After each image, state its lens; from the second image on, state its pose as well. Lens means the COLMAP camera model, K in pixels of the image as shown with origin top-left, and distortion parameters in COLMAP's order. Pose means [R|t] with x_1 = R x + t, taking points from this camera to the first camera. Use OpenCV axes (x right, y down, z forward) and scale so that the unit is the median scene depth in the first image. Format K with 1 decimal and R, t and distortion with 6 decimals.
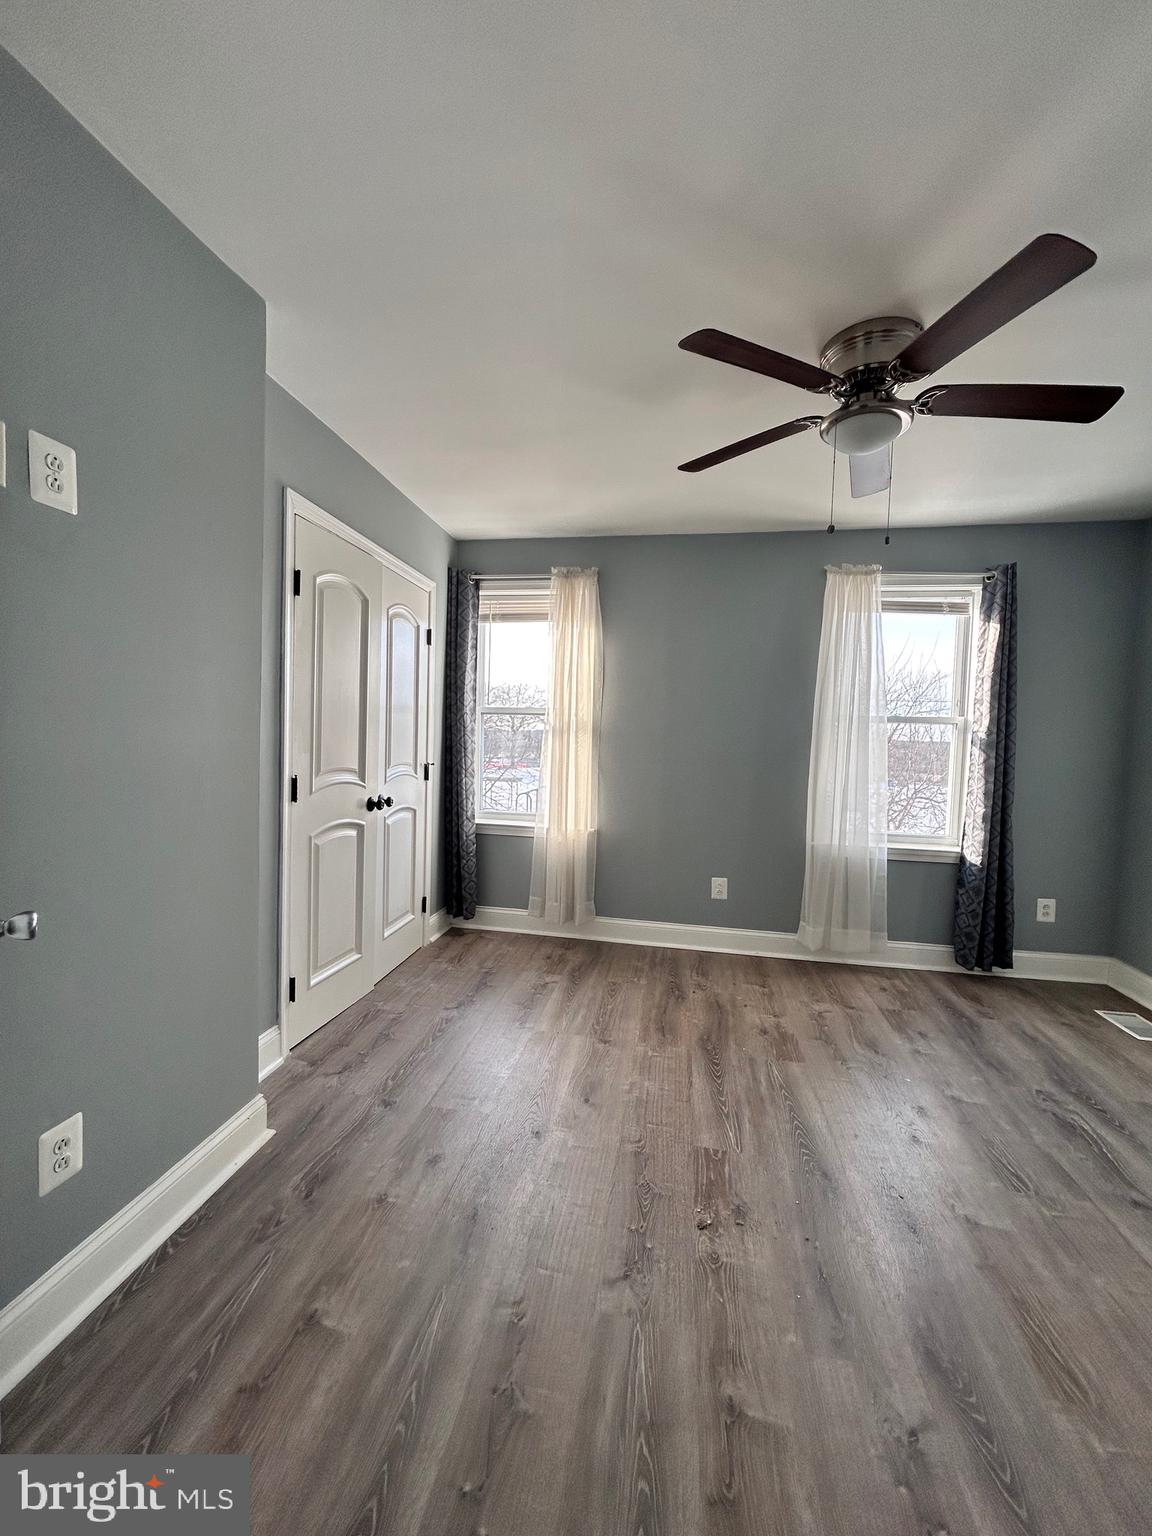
lens RADIAL K [[616.6, 0, 577.0], [0, 616.6, 768.7], [0, 0, 1]] dist [-0.003356, 0.000994]
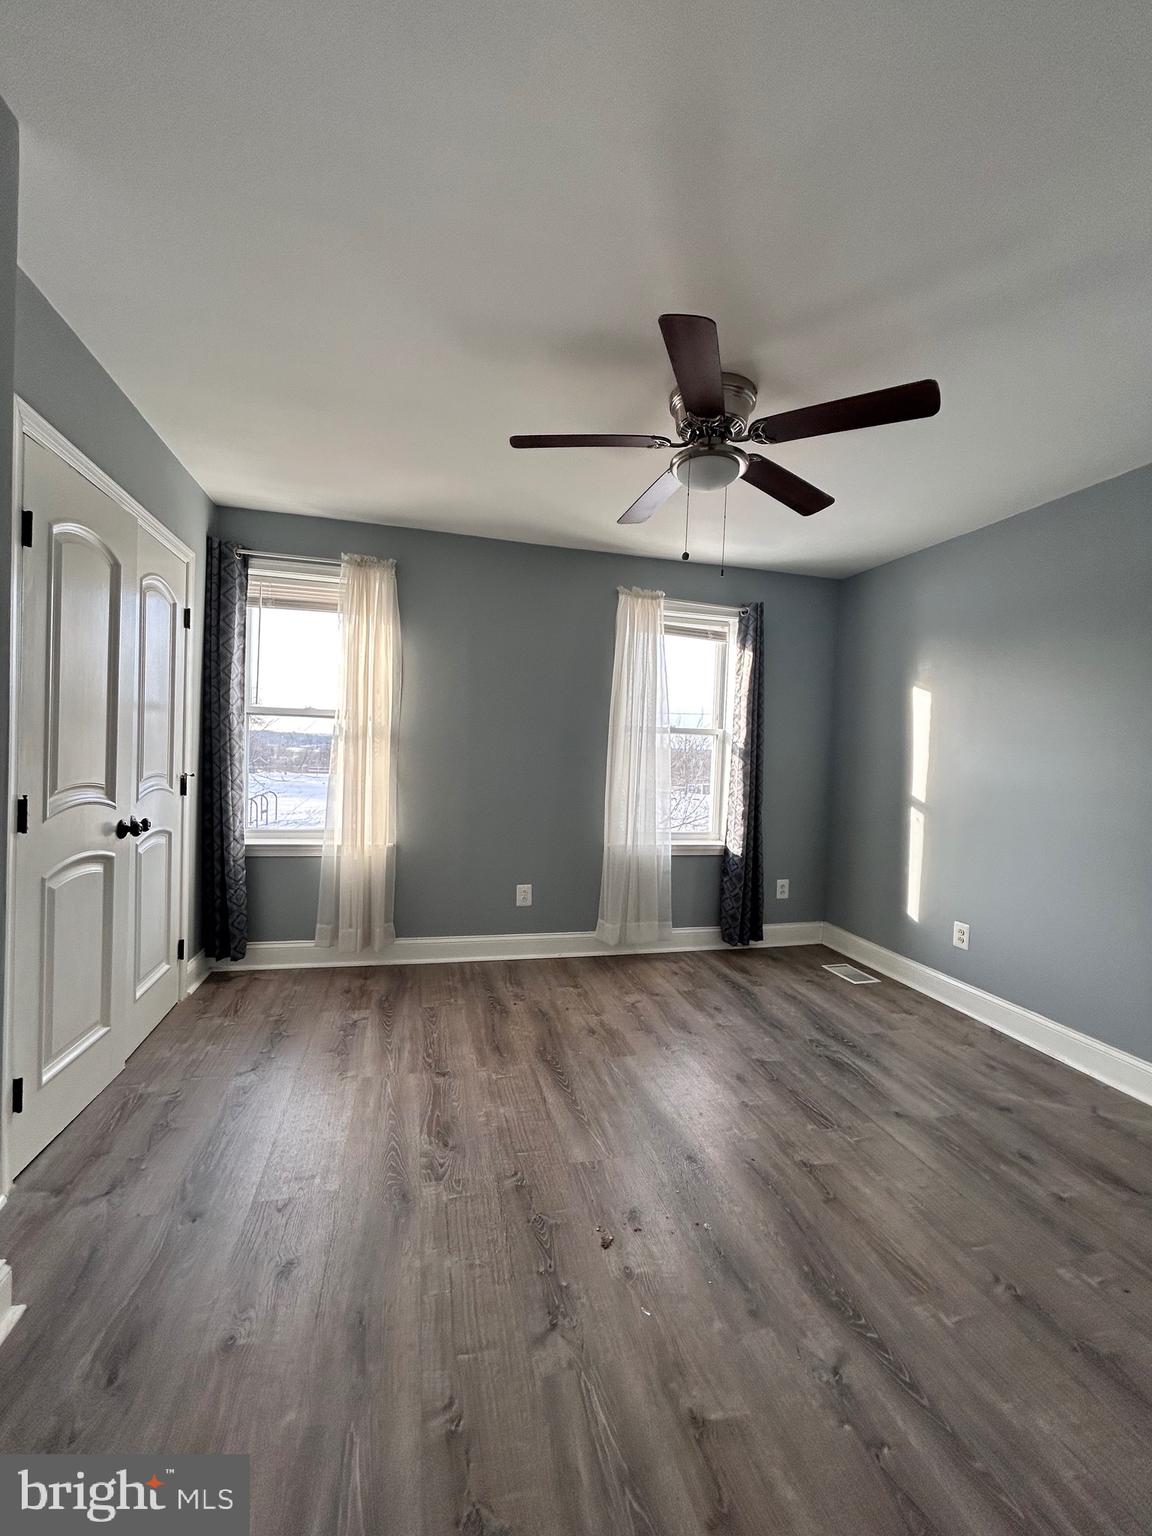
lens RADIAL K [[616.6, 0, 574.6], [0, 616.6, 768.0], [0, 0, 1]] dist [-0.003356, 0.000994]
pose [[0.910026, -0.007195, 0.414488, -0.133699], [0.010173, 0.999936, -0.004977, -0.008876], [-0.414426, 0.008746, 0.910041, 0.062952]]
